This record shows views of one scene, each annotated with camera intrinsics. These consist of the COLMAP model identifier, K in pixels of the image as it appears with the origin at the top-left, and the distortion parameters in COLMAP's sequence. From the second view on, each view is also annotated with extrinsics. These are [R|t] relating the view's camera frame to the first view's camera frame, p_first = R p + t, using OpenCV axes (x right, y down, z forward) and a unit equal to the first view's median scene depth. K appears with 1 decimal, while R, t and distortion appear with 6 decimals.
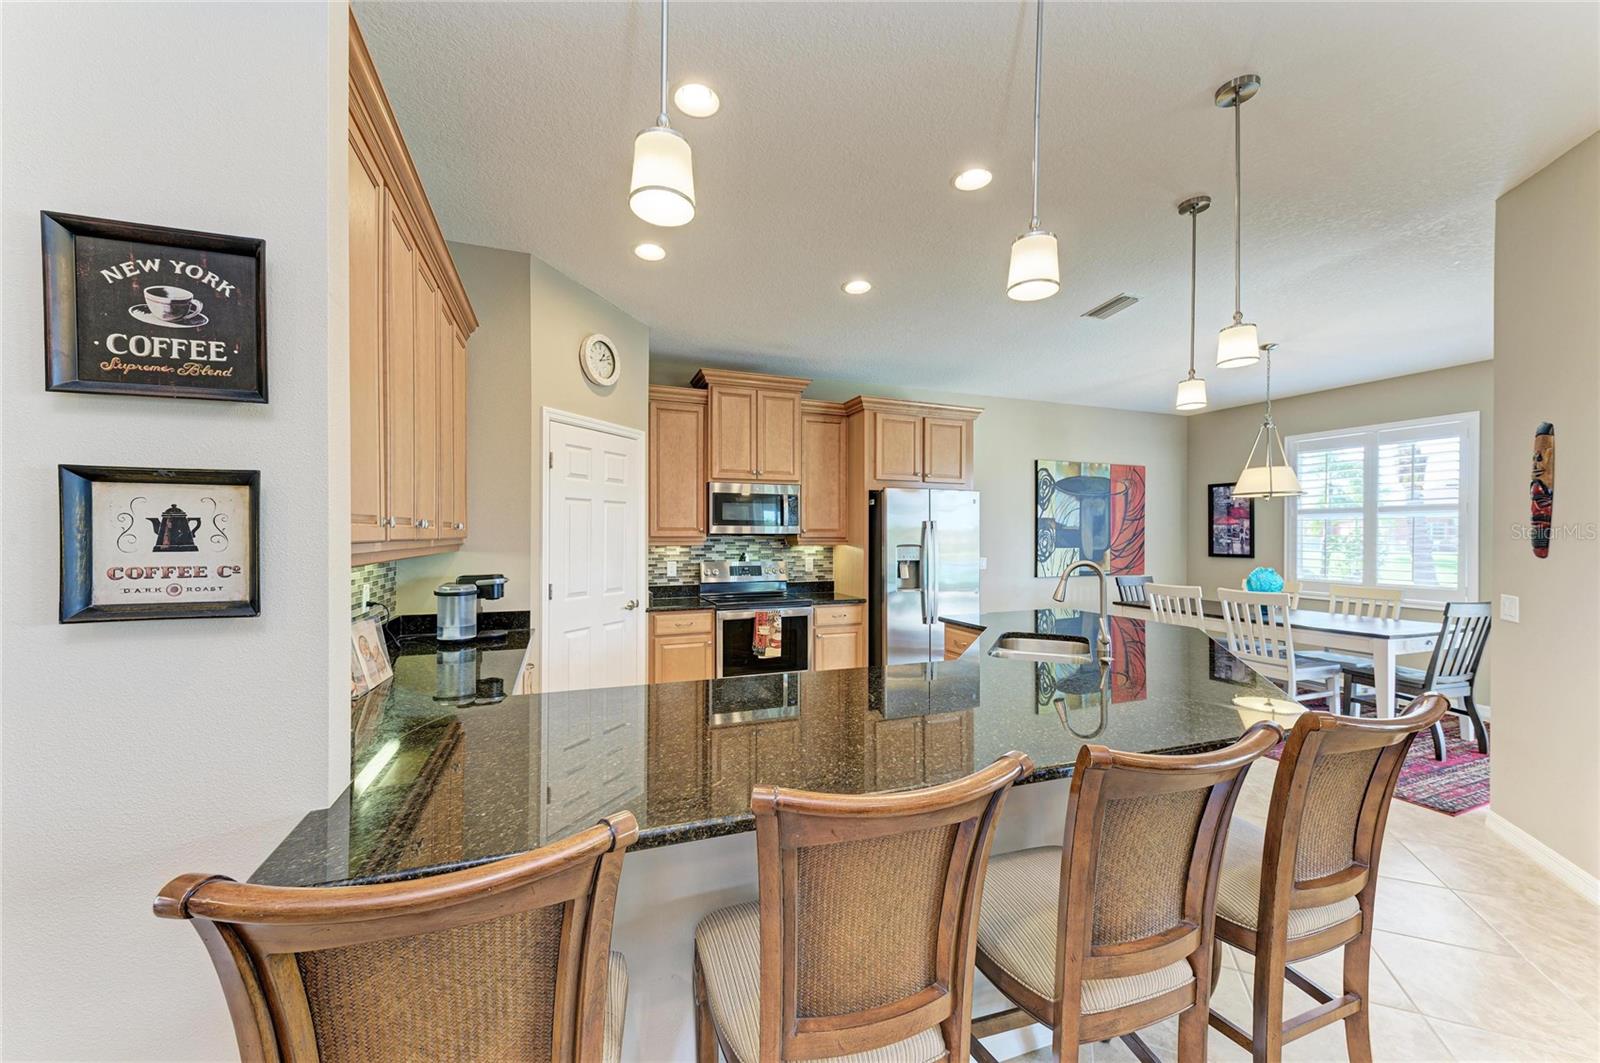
lens RADIAL K [[612.5, 0, 807.4], [0, 612.5, 532.3], [0, 0, 1]] dist [0.020659, -0.002068]
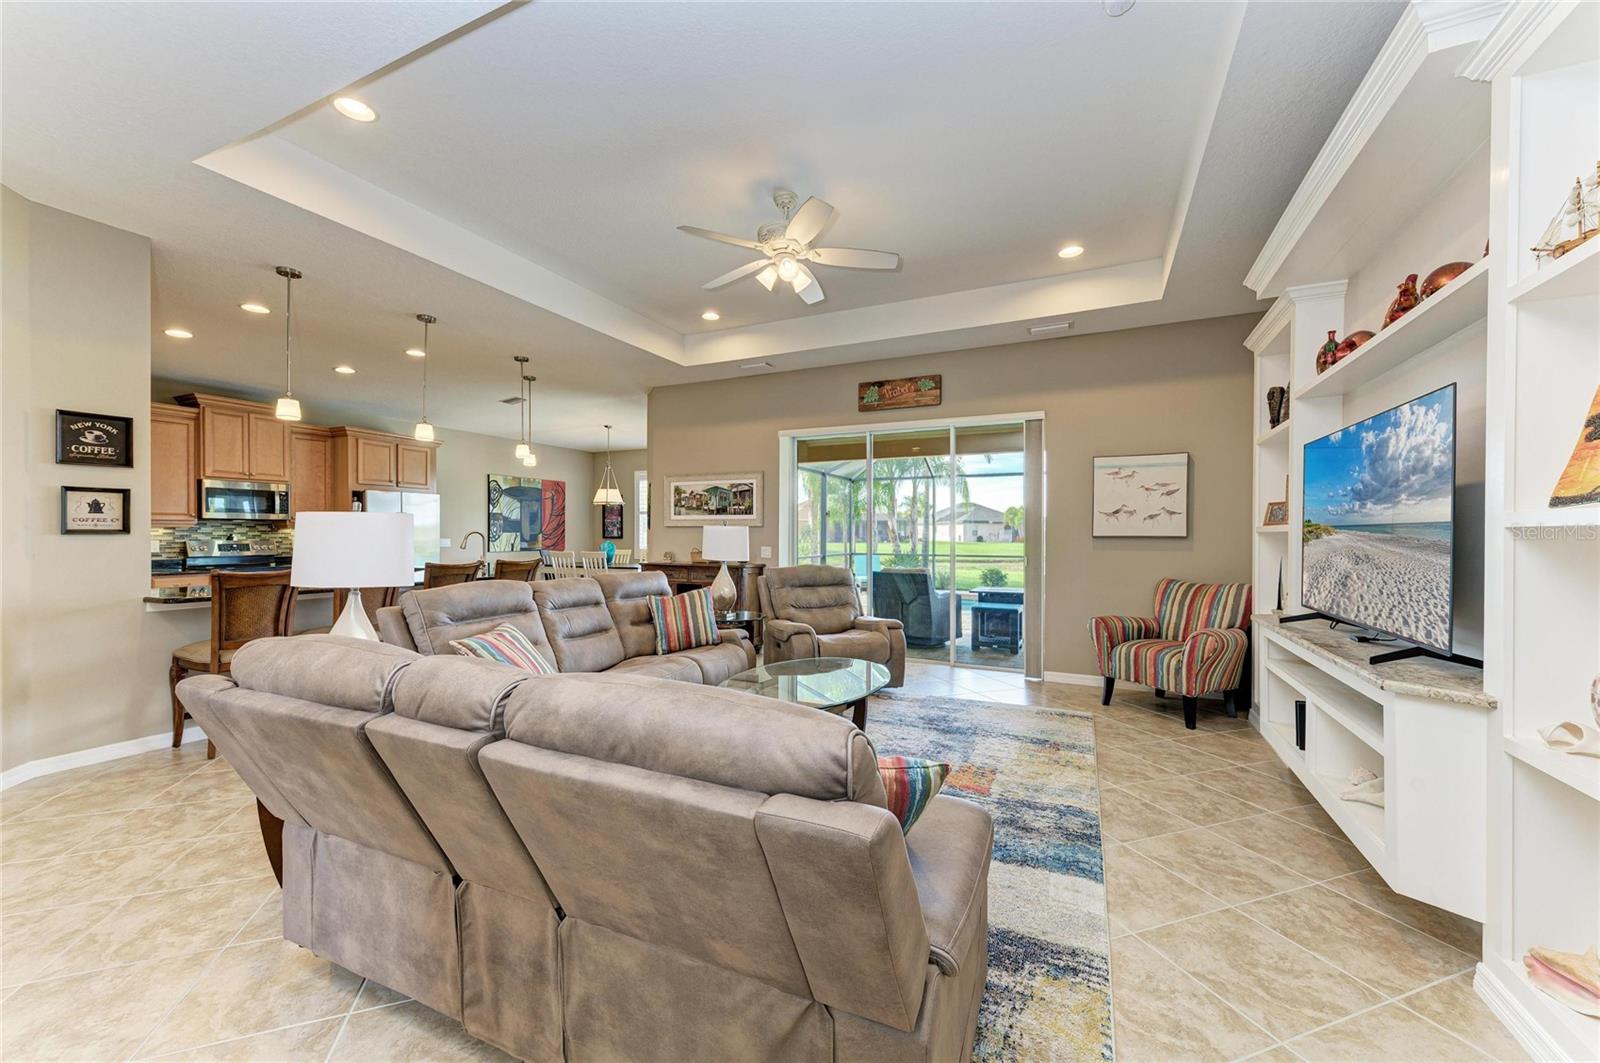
lens RADIAL K [[612.5, 0, 807.4], [0, 612.5, 540.3], [0, 0, 1]] dist [0.020659, -0.002068]
pose [[0.729516, -0.008026, 0.683917, -0.117089], [-0.003890, 0.999866, 0.015883, 0.021933], [-0.683953, -0.014247, 0.729387, -0.811115]]
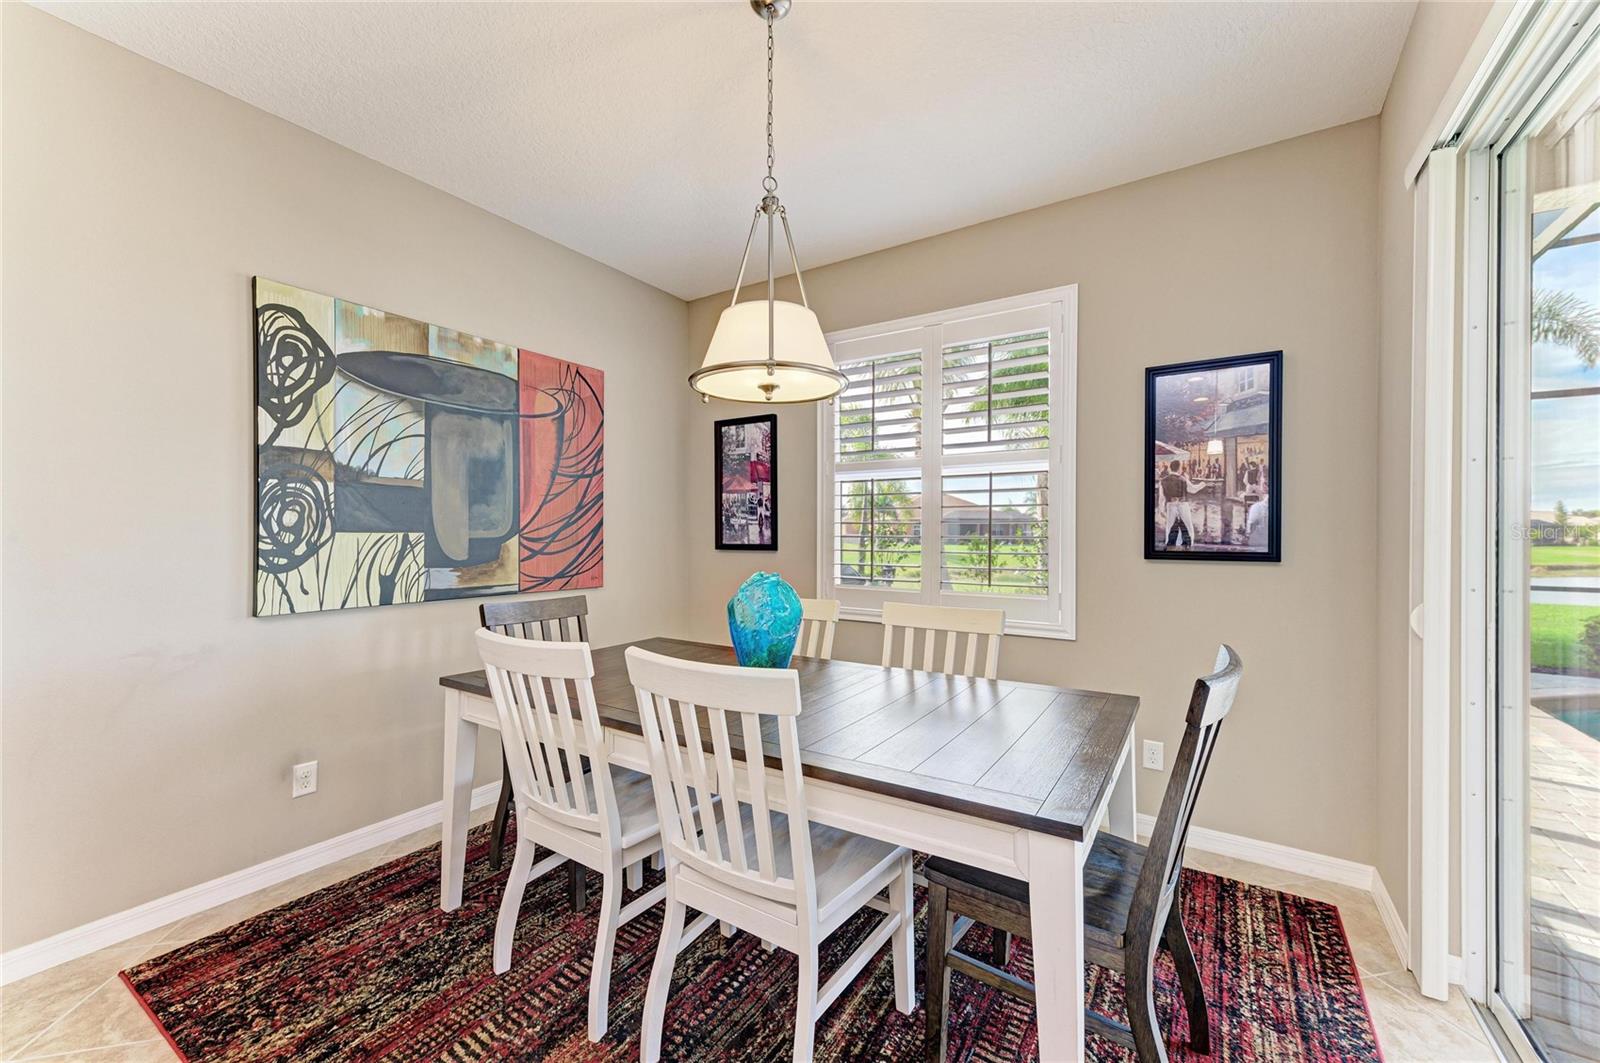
lens RADIAL K [[612.5, 0, 795.8], [0, 612.5, 544.6], [0, 0, 1]] dist [0.020659, -0.002068]
pose [[0.822778, -0.010548, 0.568265, 0.529904], [-0.003460, 0.999716, 0.023566, 0.029592], [-0.568352, -0.021356, 0.822508, 0.670455]]
